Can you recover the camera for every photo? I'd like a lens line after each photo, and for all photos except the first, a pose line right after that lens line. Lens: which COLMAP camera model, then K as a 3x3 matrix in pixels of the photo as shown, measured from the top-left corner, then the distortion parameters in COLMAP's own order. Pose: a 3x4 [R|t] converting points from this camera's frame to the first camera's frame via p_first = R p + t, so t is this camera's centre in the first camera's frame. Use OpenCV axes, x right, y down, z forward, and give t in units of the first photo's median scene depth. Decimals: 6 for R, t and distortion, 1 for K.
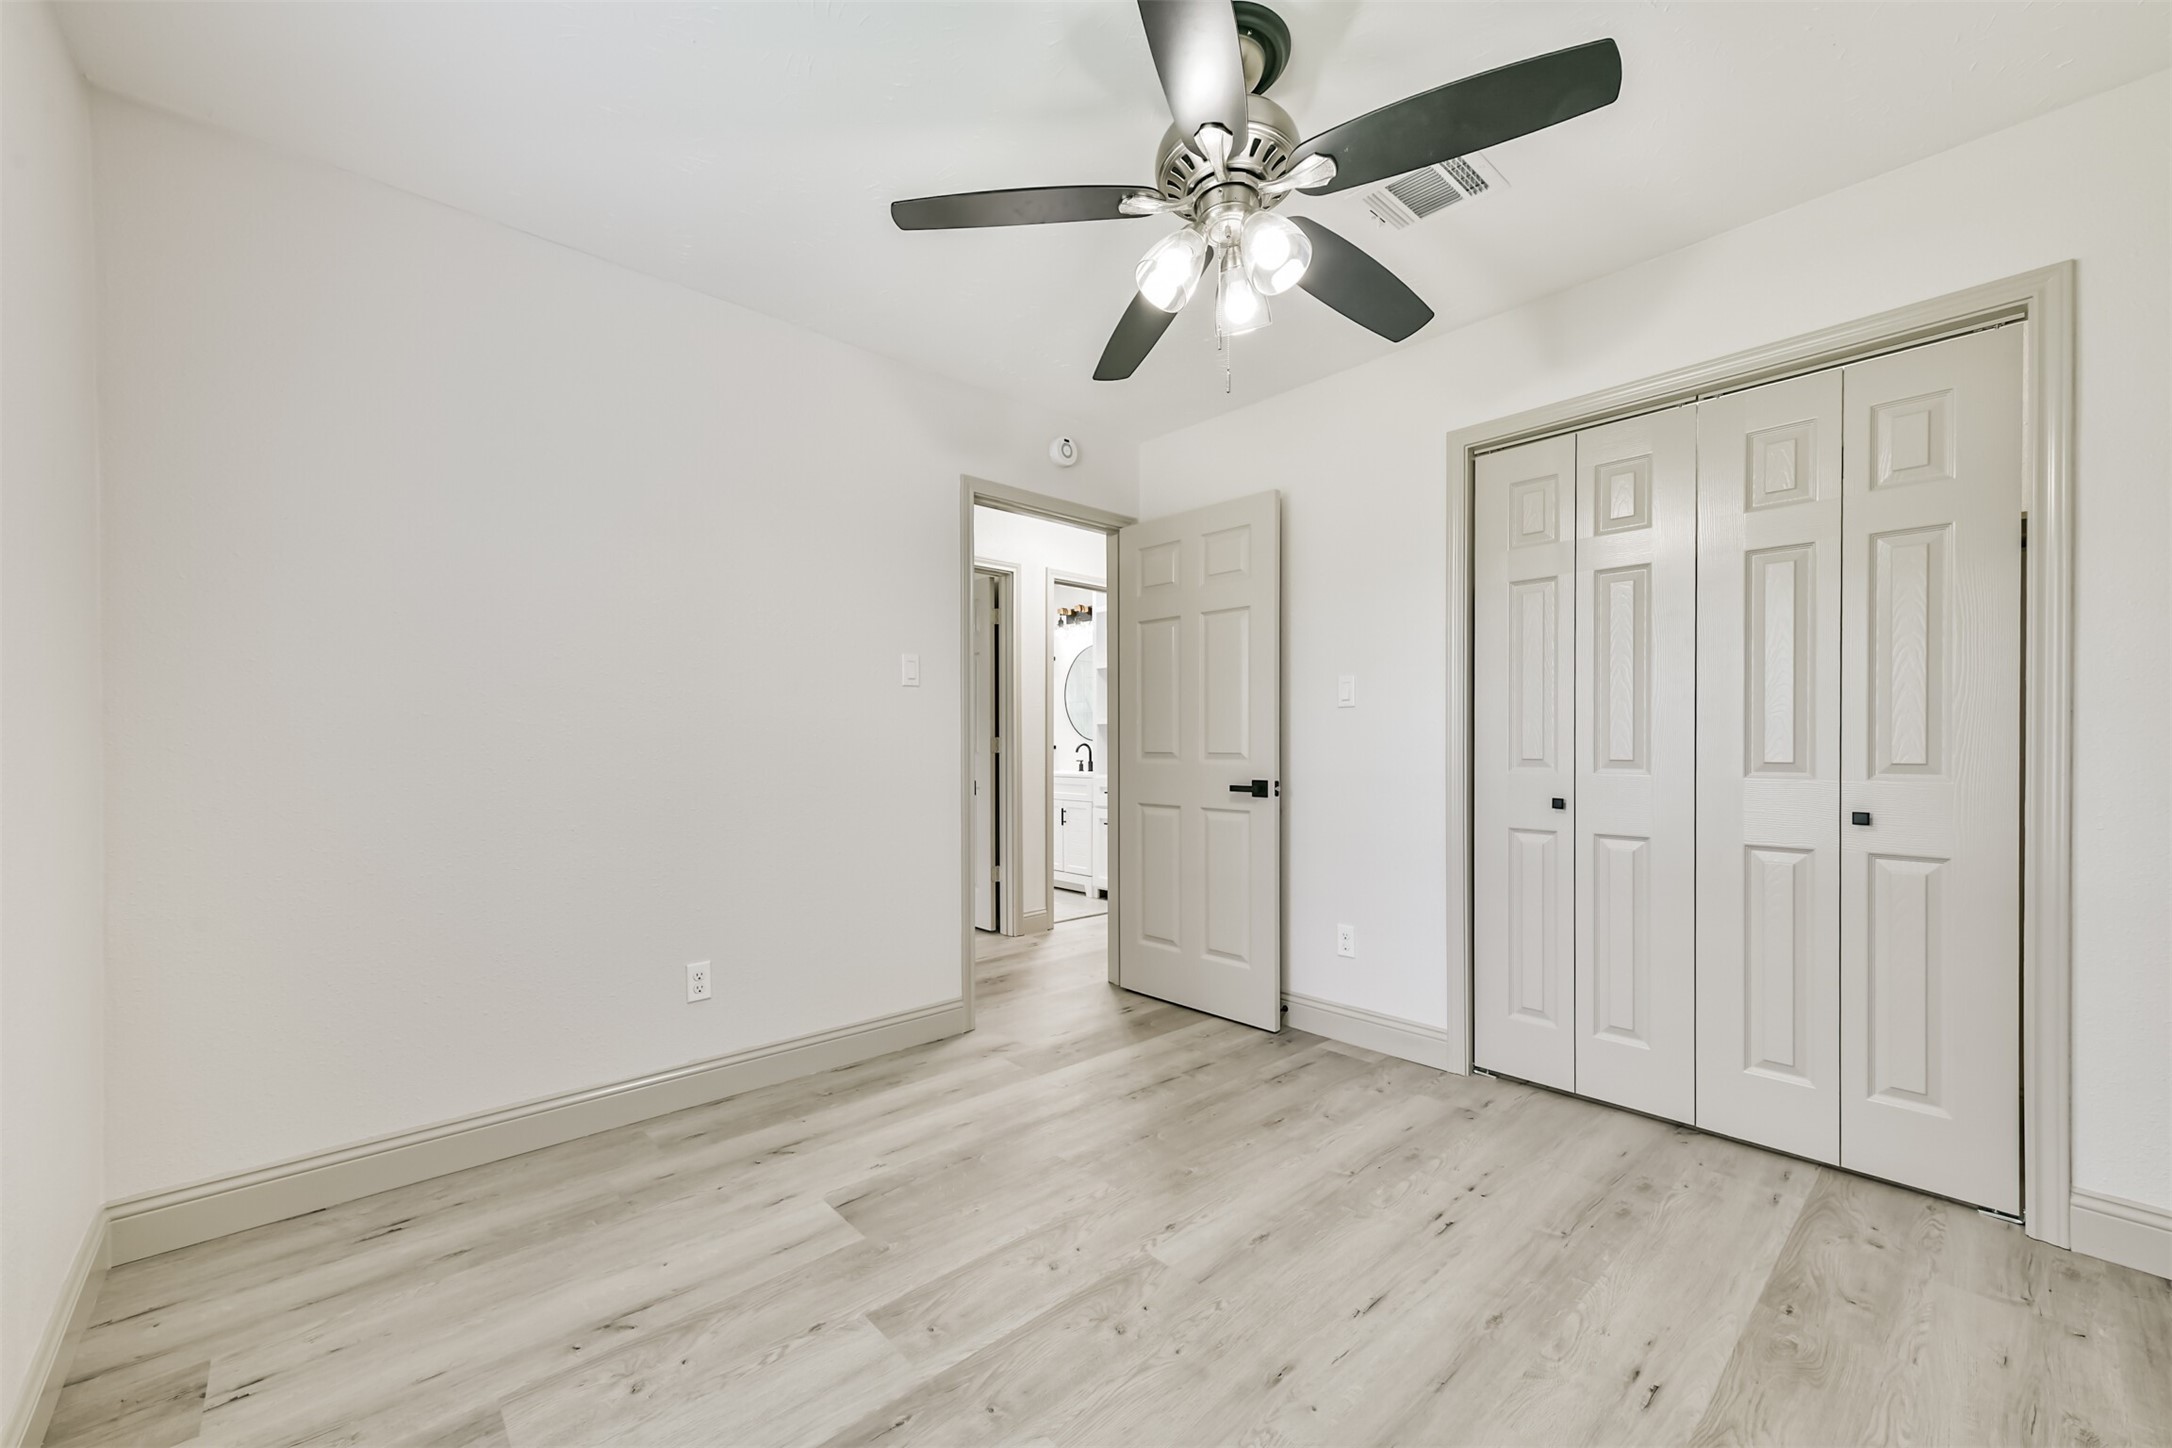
lens RADIAL K [[858.4, 0, 1075.8], [0, 858.4, 737.6], [0, 0, 1]] dist [0.009504, -0.000090]
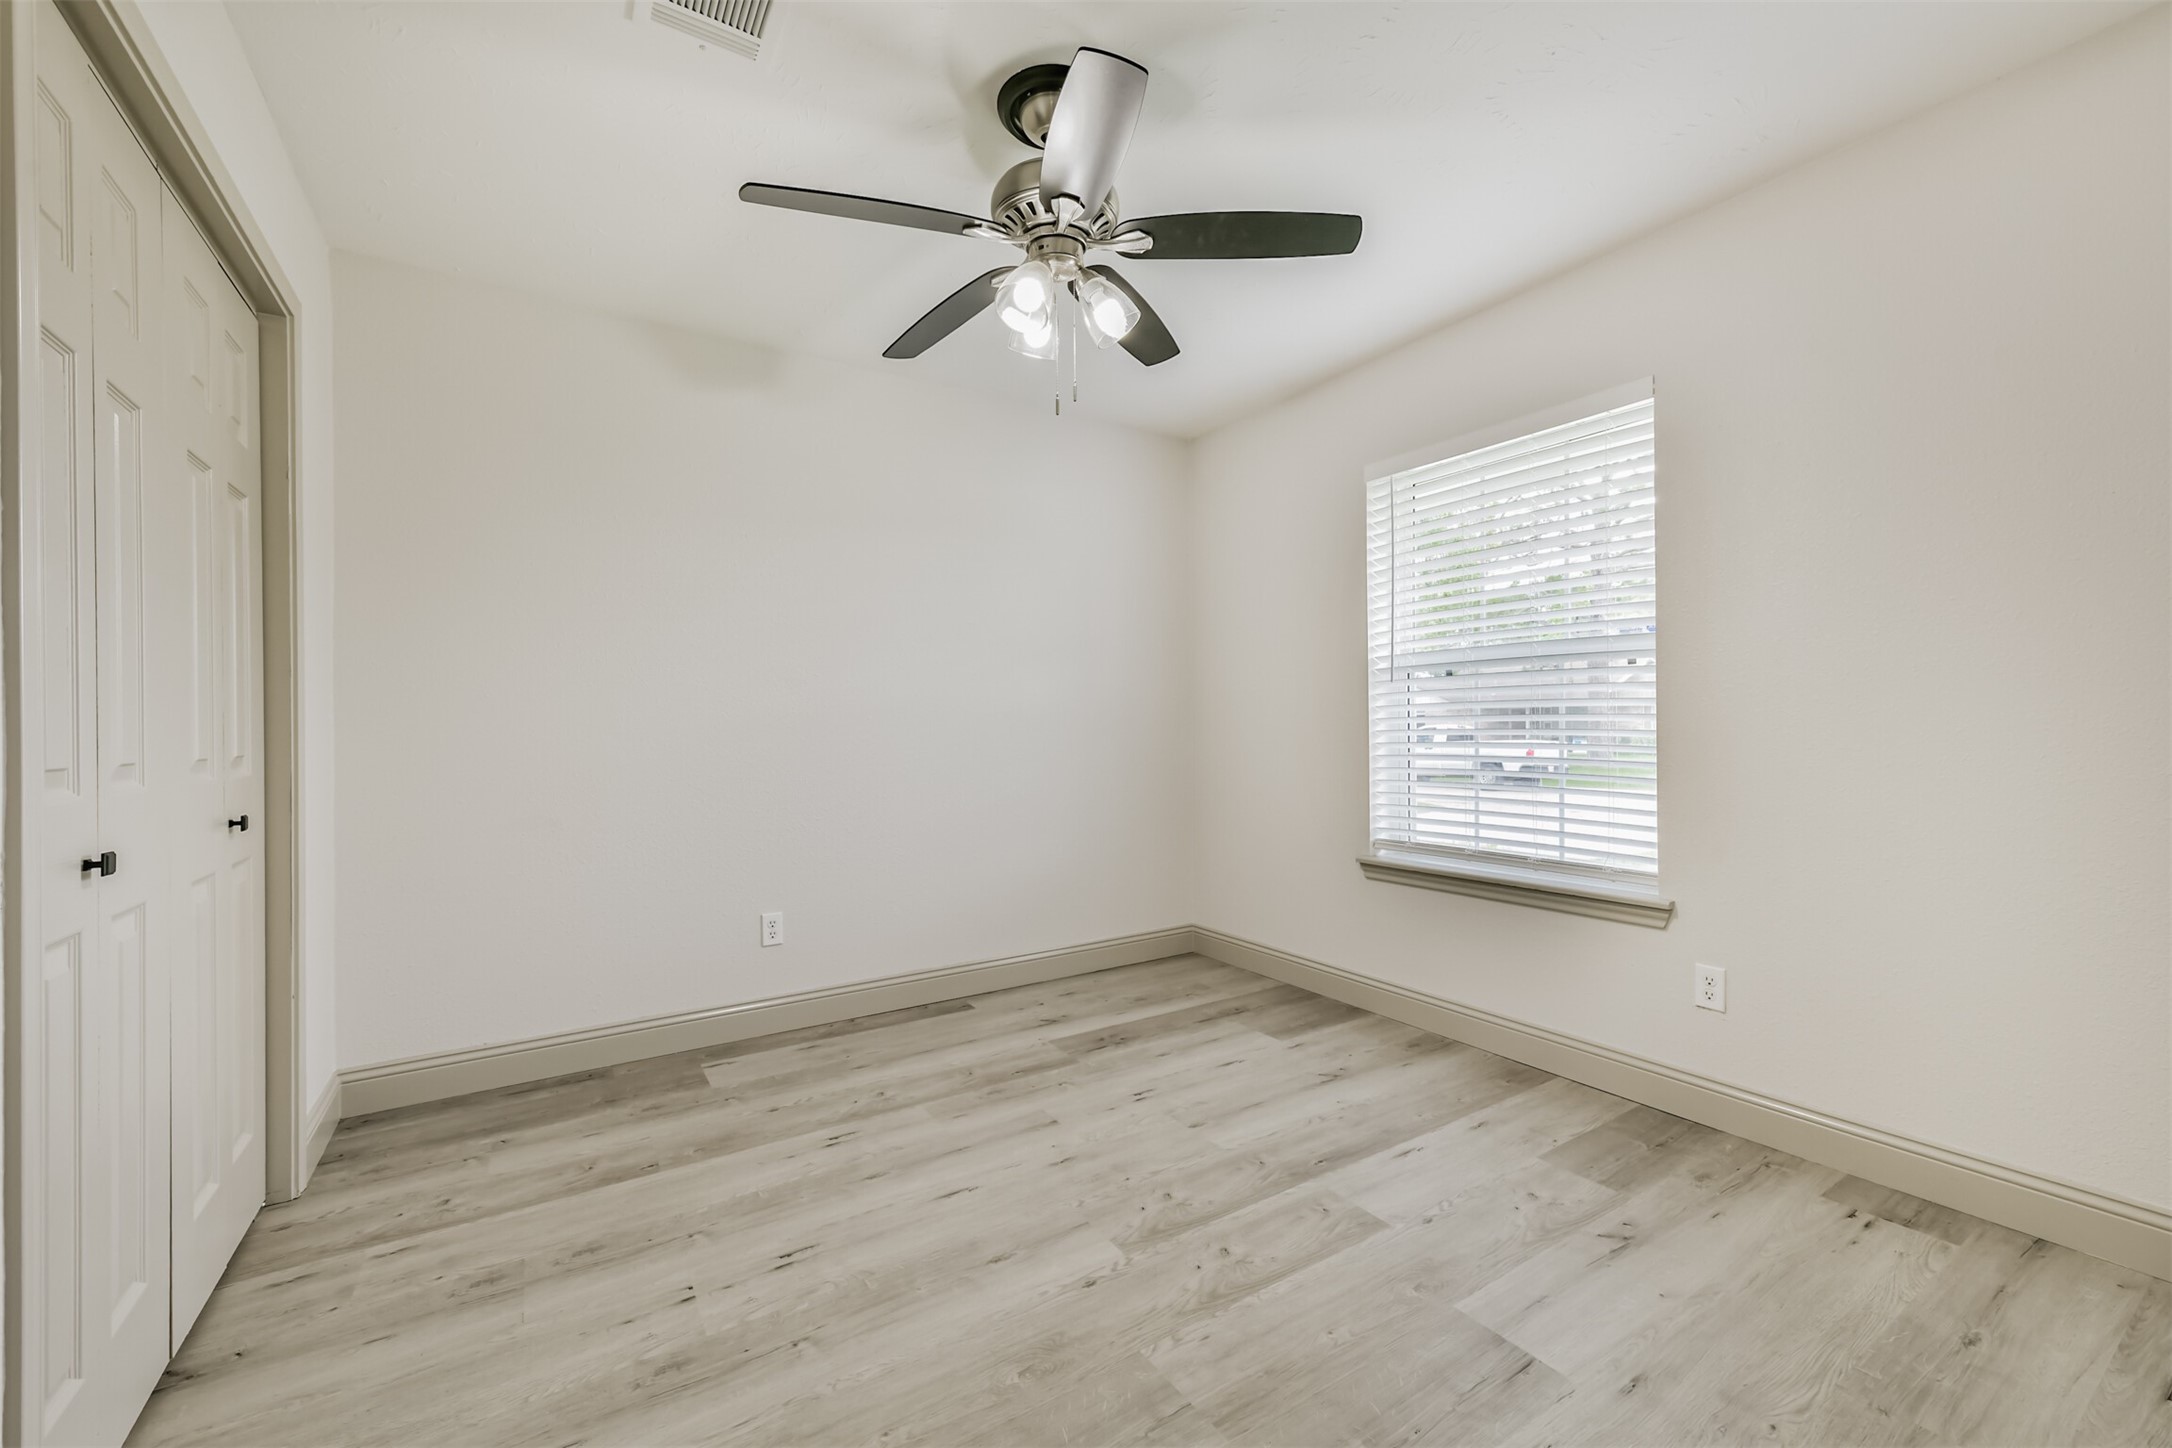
lens RADIAL K [[858.4, 0, 1082.7], [0, 858.4, 728.4], [0, 0, 1]] dist [0.009504, -0.000090]
pose [[-0.987269, 0.011968, 0.158608, -0.028636], [0.010531, 0.999896, -0.009902, 0.021375], [-0.158710, -0.008106, -0.987292, 1.986404]]
